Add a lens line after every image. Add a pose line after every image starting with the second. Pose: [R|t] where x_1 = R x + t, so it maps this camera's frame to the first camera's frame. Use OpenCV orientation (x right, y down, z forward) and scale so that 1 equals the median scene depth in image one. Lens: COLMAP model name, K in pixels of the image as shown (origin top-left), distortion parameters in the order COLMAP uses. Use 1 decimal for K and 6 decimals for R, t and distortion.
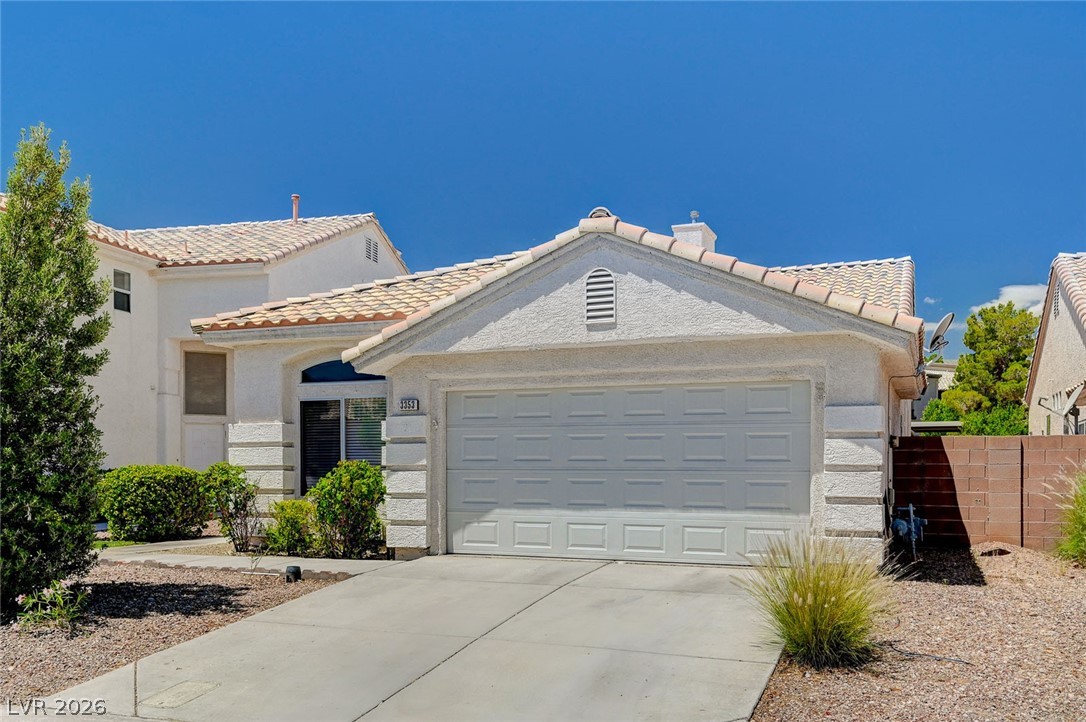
lens RADIAL K [[947.2, 0, 544.4], [0, 947.2, 399.6], [0, 0, 1]] dist [0.021693, 0.007164]
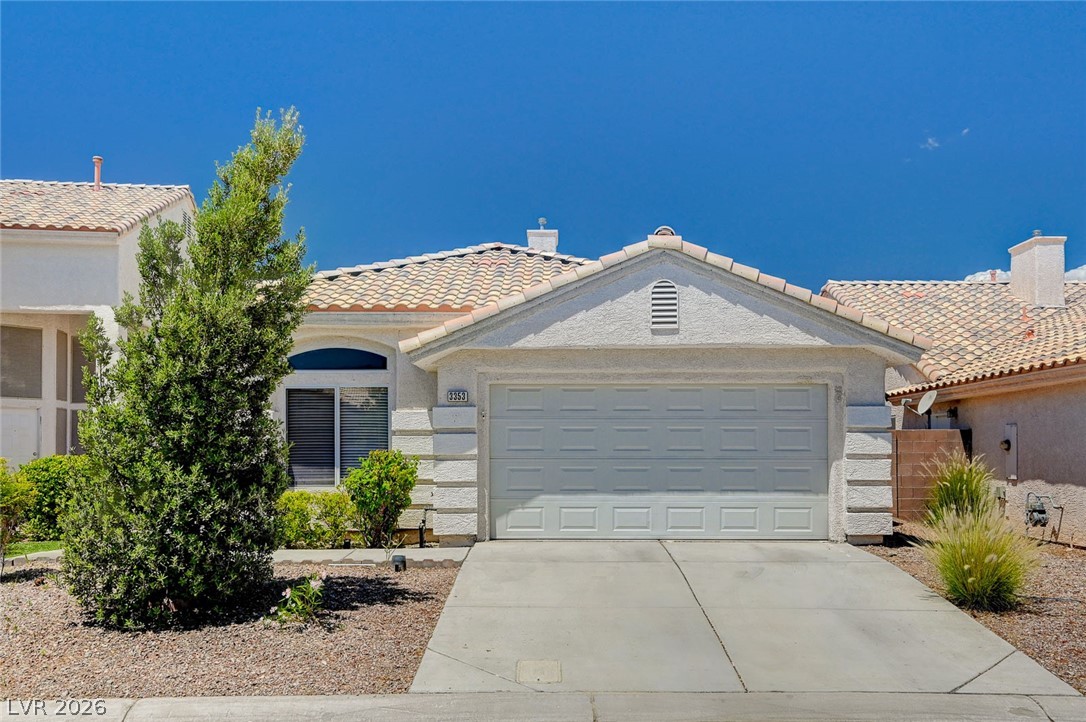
lens RADIAL K [[945.7, 0, 543.0], [0, 945.7, 361.0], [0, 0, 1]] dist [0.022037, 0.010676]
pose [[0.931307, 0.034353, 0.362612, -0.471046], [-0.023911, 0.999161, -0.033247, -0.000847], [-0.363450, 0.022292, 0.931347, 0.003136]]
